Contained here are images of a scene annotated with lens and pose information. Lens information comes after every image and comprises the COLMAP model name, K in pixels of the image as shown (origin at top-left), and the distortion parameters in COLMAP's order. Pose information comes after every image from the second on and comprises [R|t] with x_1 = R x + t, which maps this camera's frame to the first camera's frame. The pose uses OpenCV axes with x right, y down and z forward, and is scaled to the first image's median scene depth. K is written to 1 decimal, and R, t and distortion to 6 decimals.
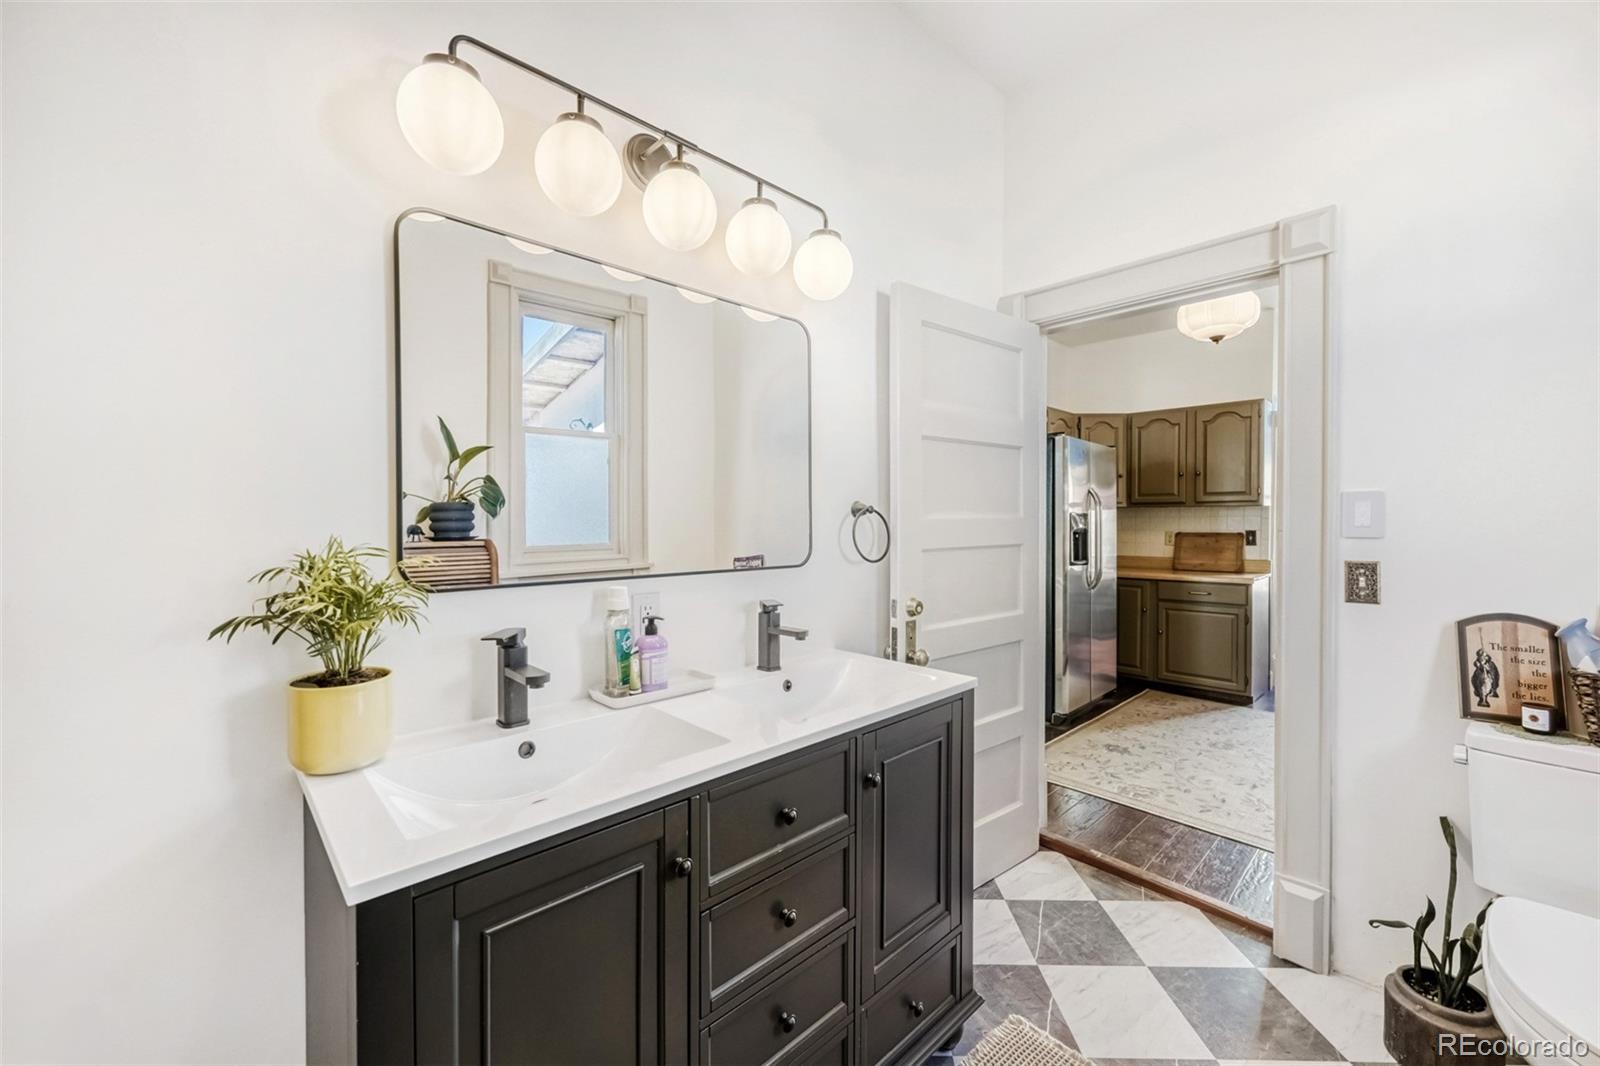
lens RADIAL K [[629.1, 0, 803.1], [0, 629.1, 525.0], [0, 0, 1]] dist [0.002254, 0.000632]
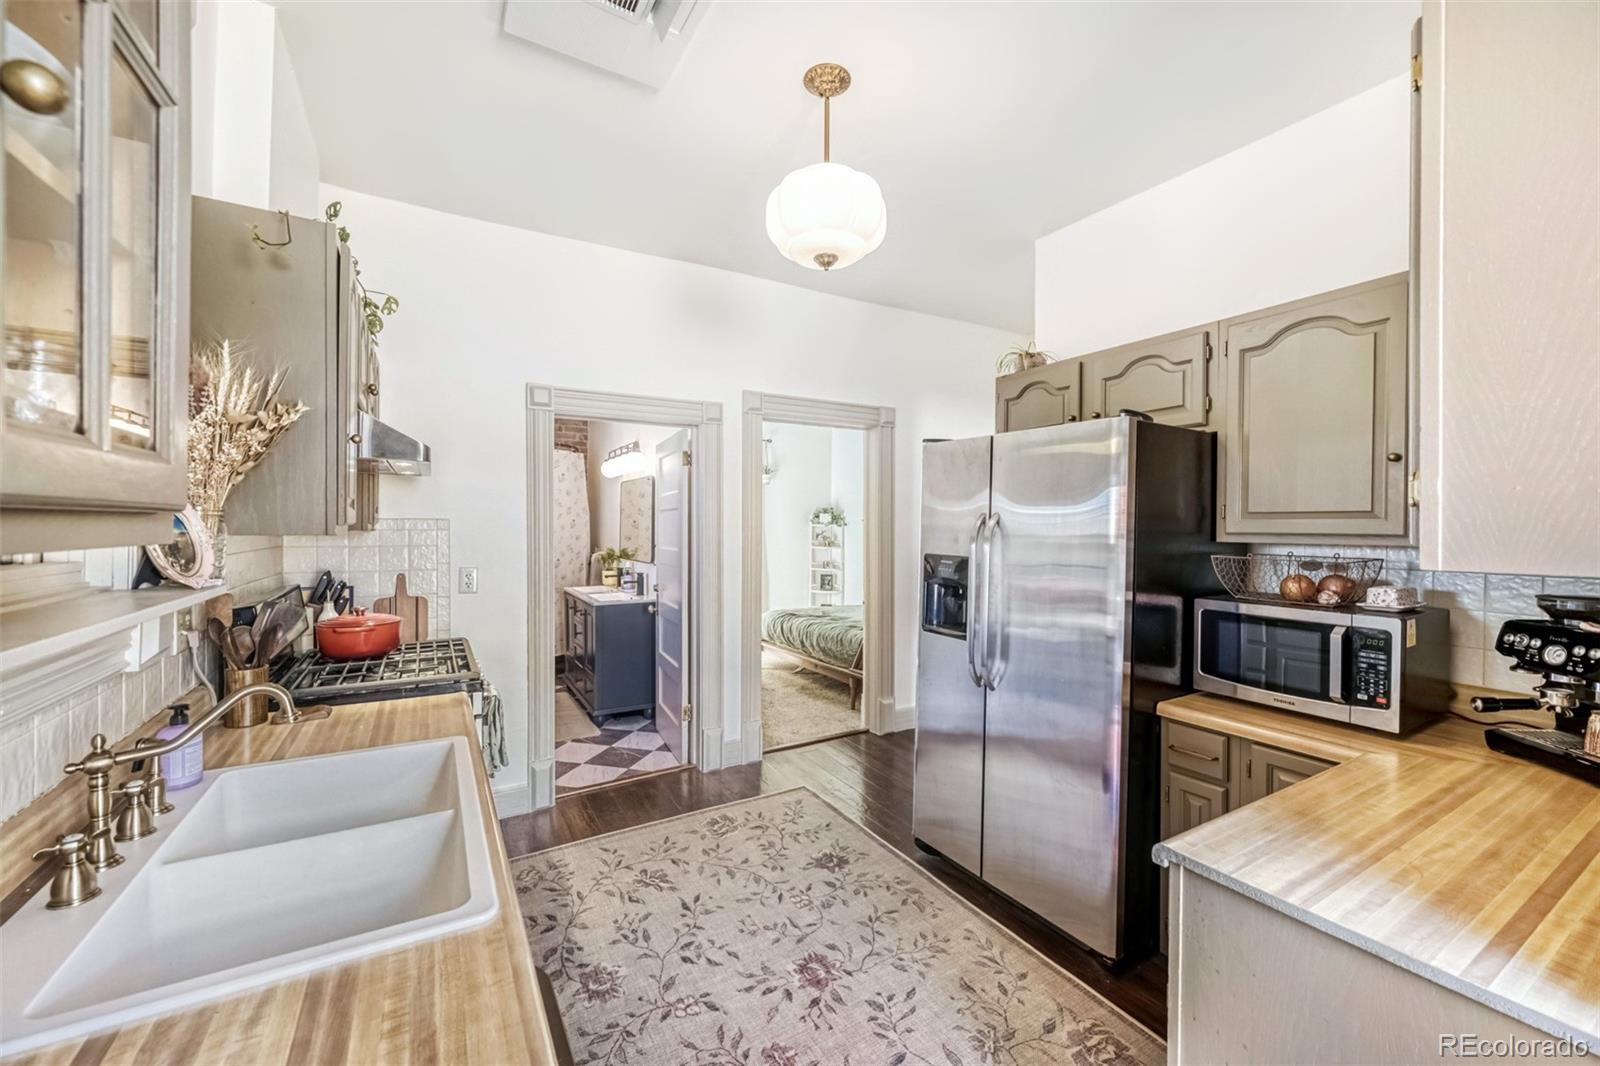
lens RADIAL K [[629.1, 0, 802.0], [0, 629.1, 529.9], [0, 0, 1]] dist [0.002254, 0.000632]
pose [[-0.237591, 0.010429, -0.971309, 1.232081], [-0.008927, 0.999877, 0.012920, -0.057214], [0.971324, 0.011741, -0.237468, 1.130649]]
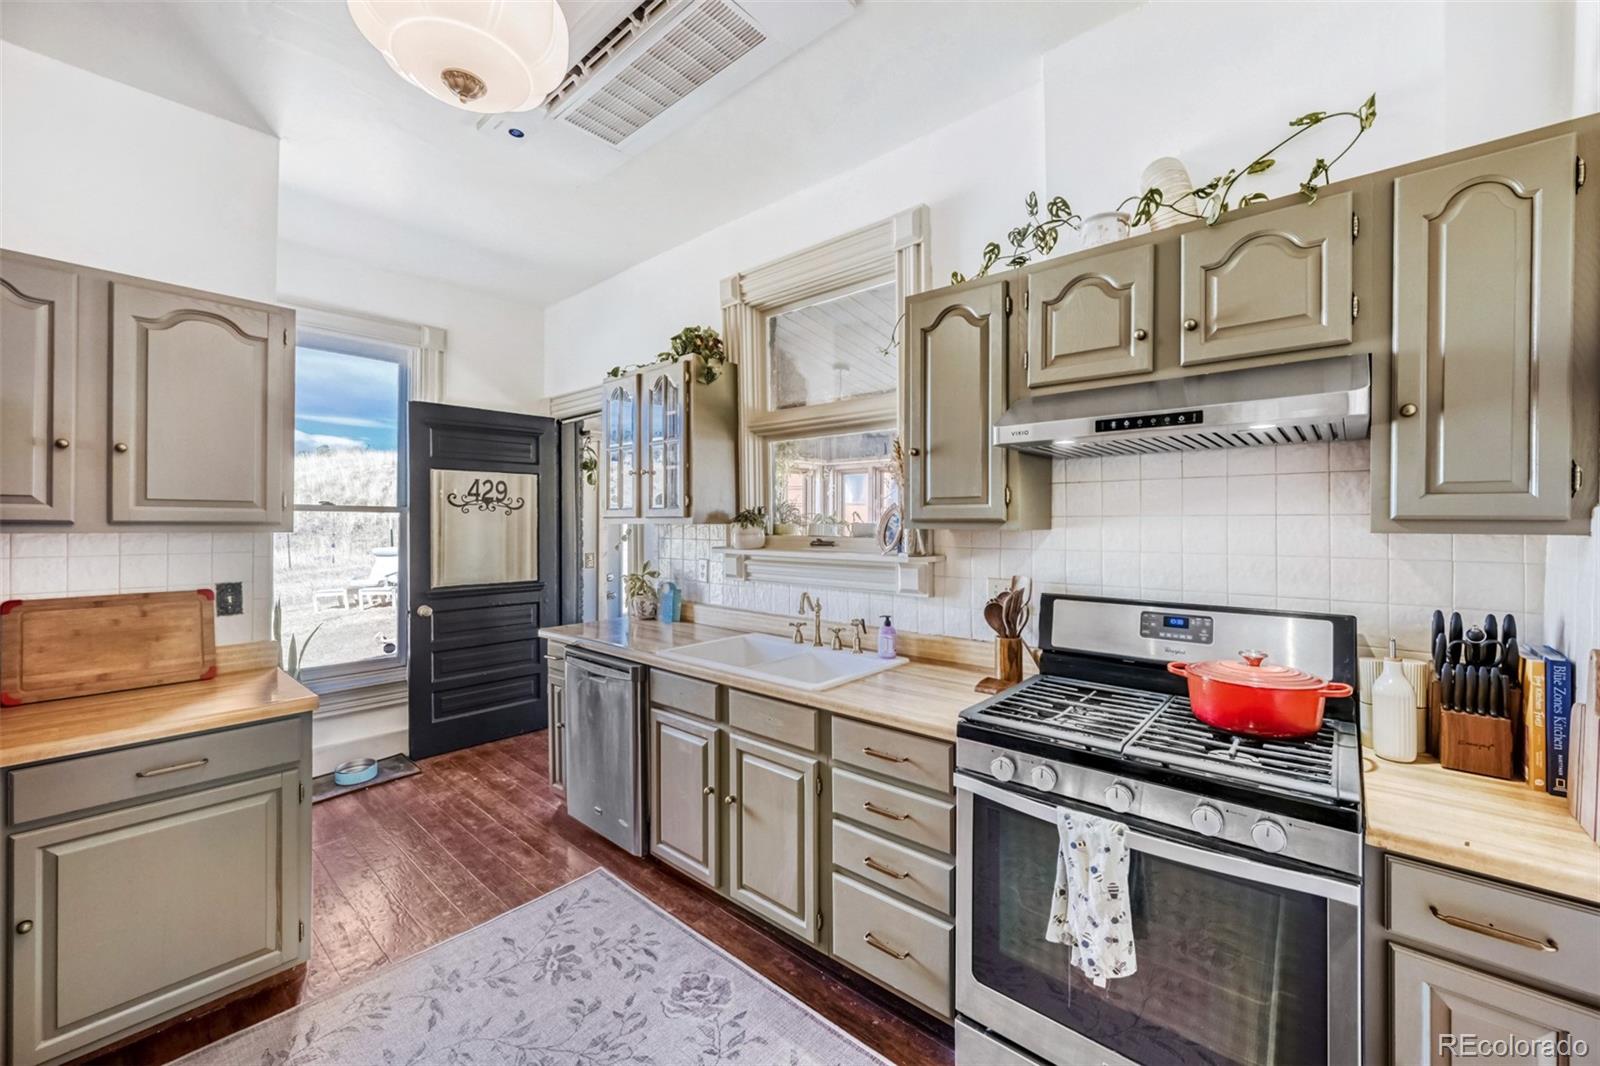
lens RADIAL K [[629.1, 0, 791.0], [0, 629.1, 523.8], [0, 0, 1]] dist [0.002254, 0.000632]
pose [[-0.072072, 0.003279, 0.997394, 0.294601], [0.001056, 0.999994, -0.003211, -0.046321], [-0.997399, 0.000822, -0.072075, 0.854764]]
